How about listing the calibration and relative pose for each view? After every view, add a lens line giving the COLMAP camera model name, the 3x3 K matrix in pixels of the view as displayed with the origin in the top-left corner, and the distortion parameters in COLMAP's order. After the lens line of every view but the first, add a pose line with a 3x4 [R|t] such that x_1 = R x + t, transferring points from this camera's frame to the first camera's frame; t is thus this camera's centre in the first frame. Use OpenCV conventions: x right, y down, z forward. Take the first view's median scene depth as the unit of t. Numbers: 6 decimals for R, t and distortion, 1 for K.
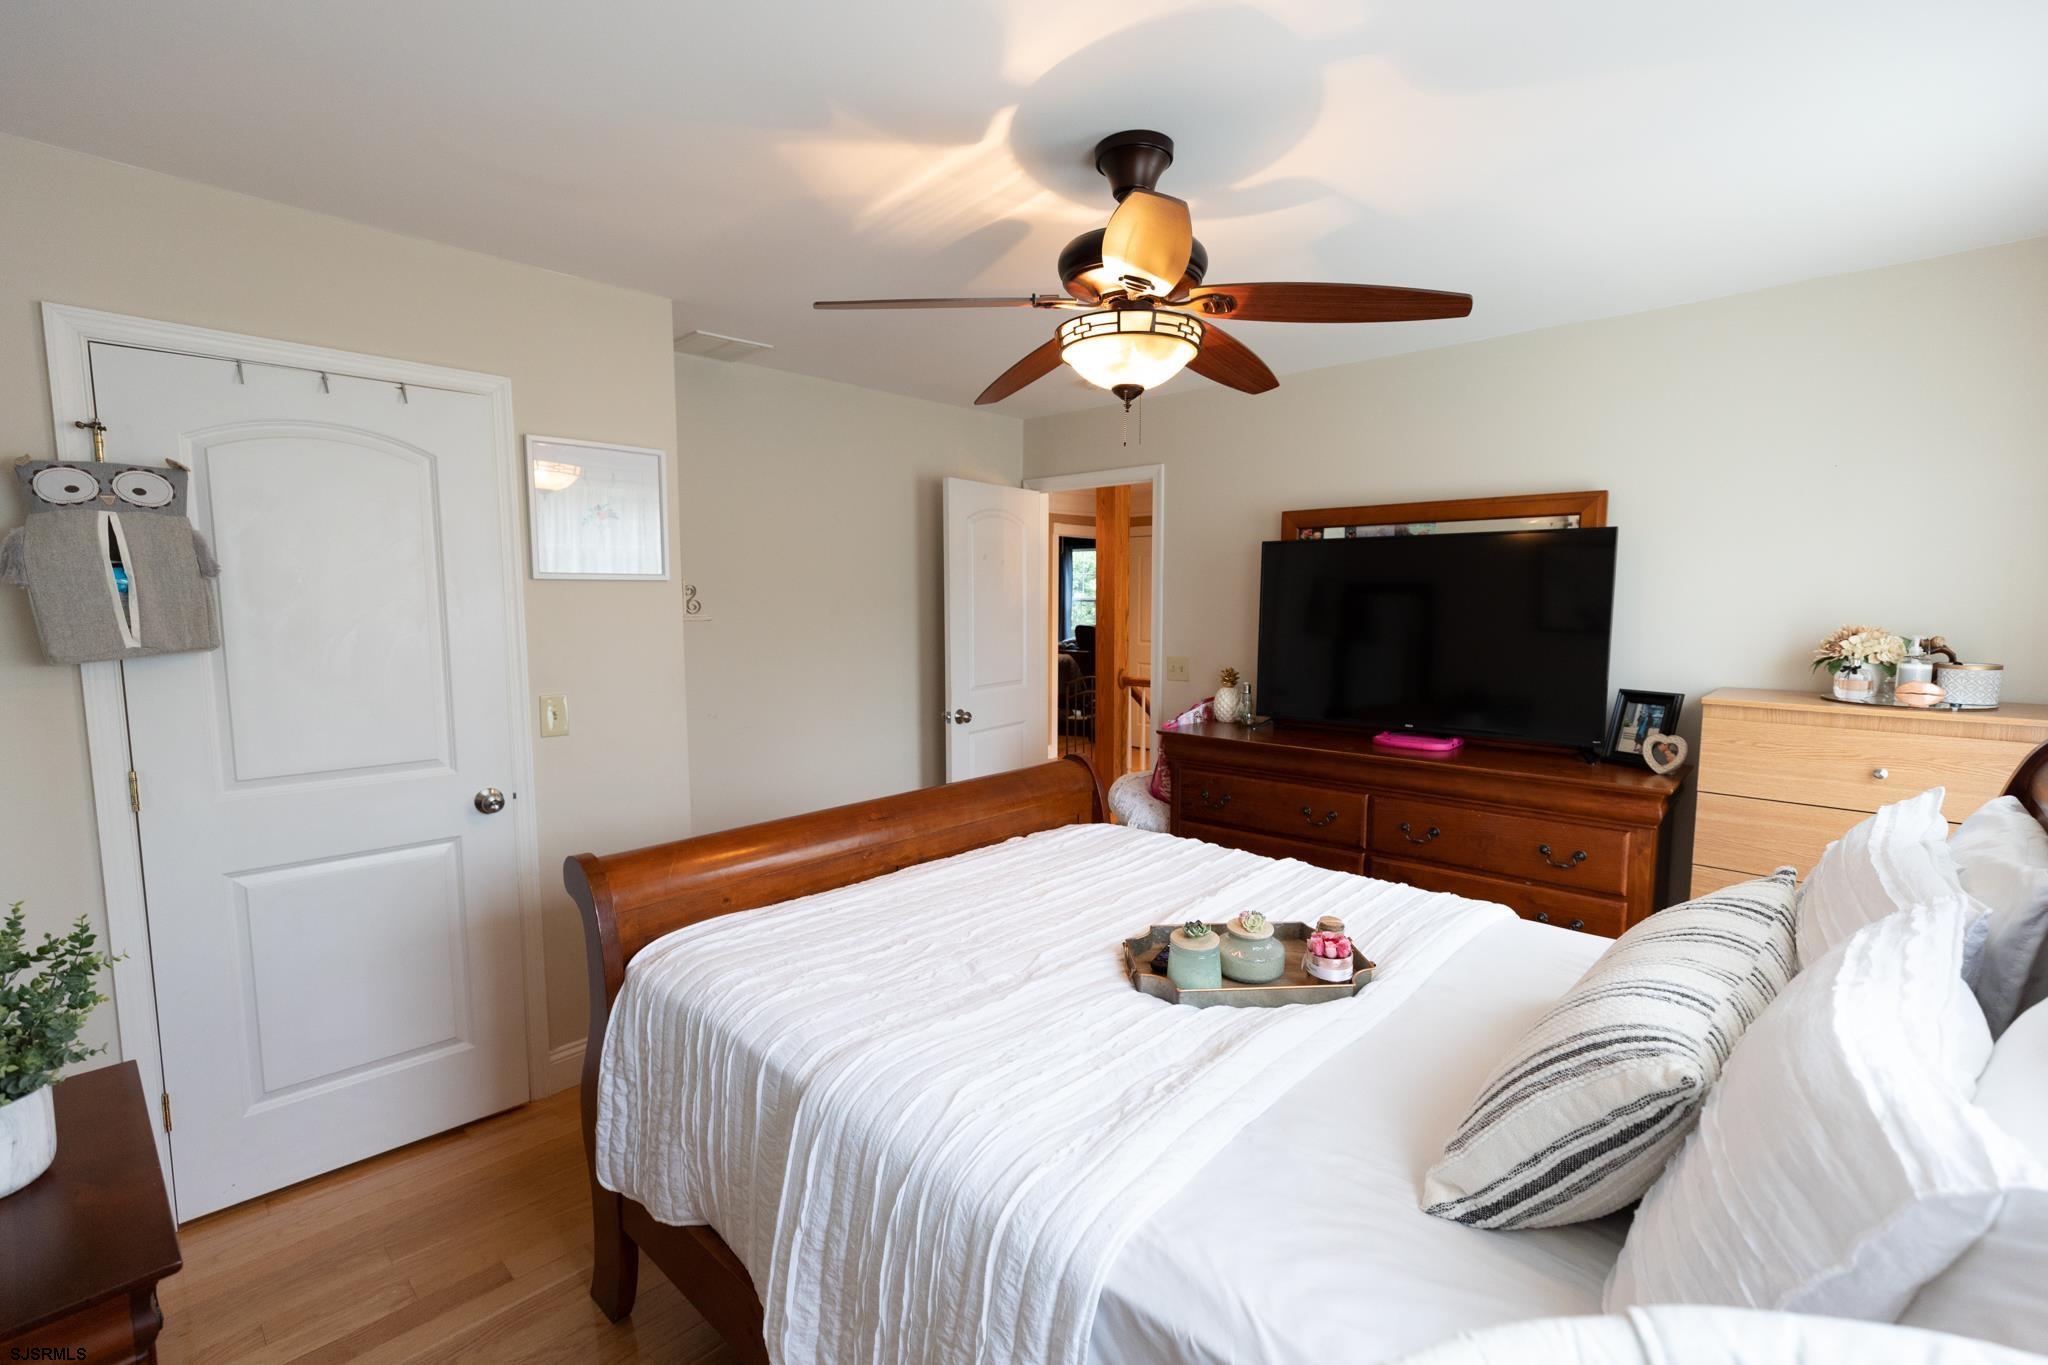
lens RADIAL K [[908.9, 0, 1028.8], [0, 908.9, 685.6], [0, 0, 1]] dist [0.003853, -0.000112]
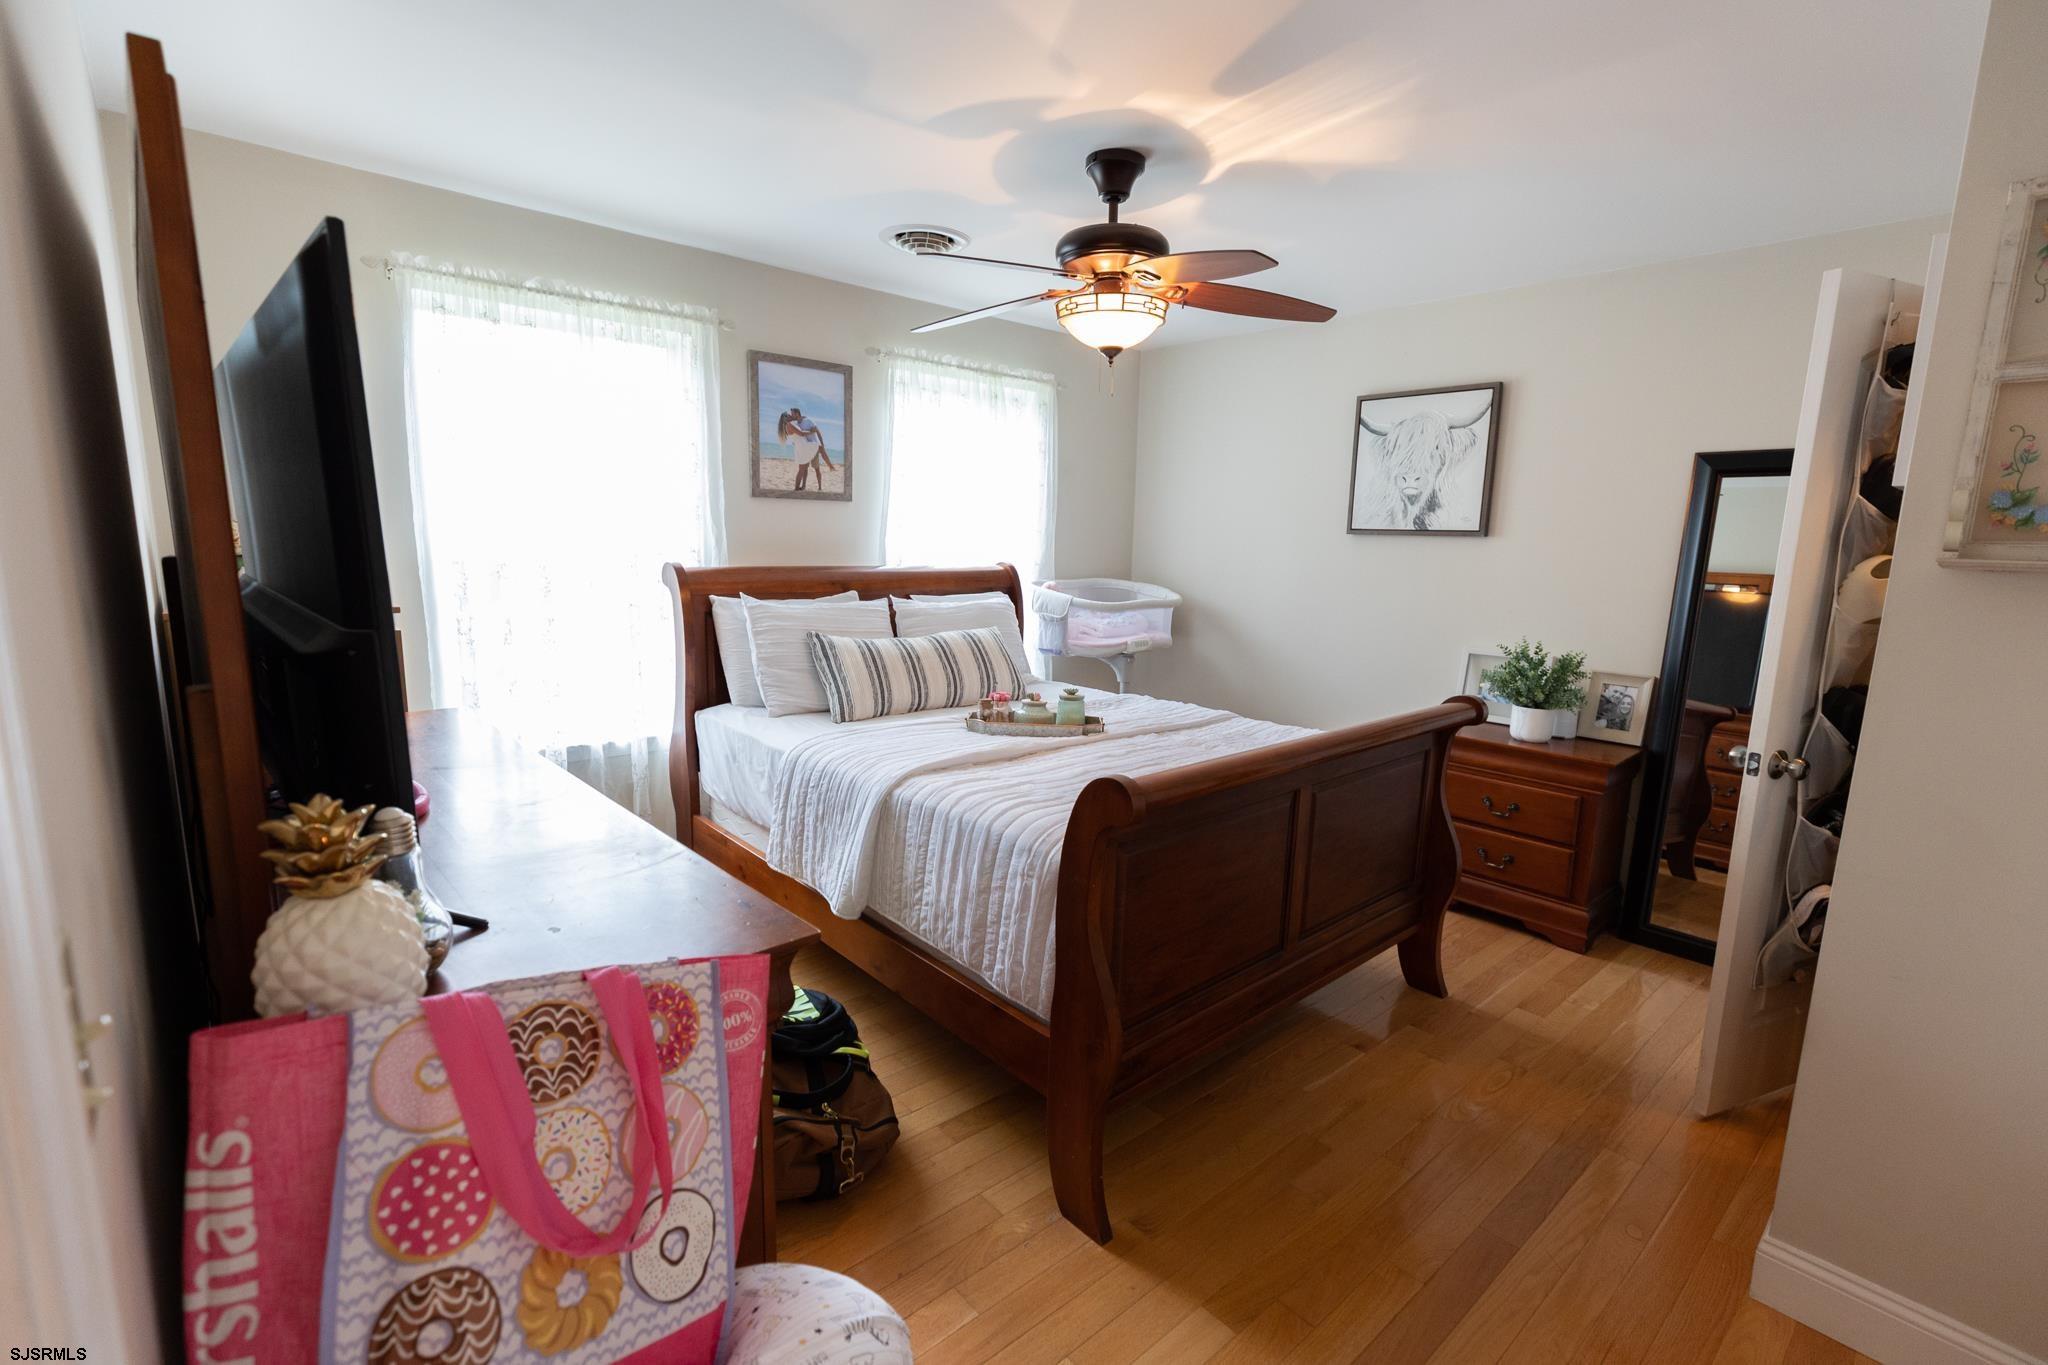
lens RADIAL K [[908.9, 0, 1028.8], [0, 908.9, 685.6], [0, 0, 1]] dist [0.003853, -0.000112]
pose [[-0.995515, -0.034089, 0.088248, 0.095494], [-0.009485, 0.964088, 0.265415, -0.210206], [-0.094126, 0.263387, -0.960087, 2.406840]]
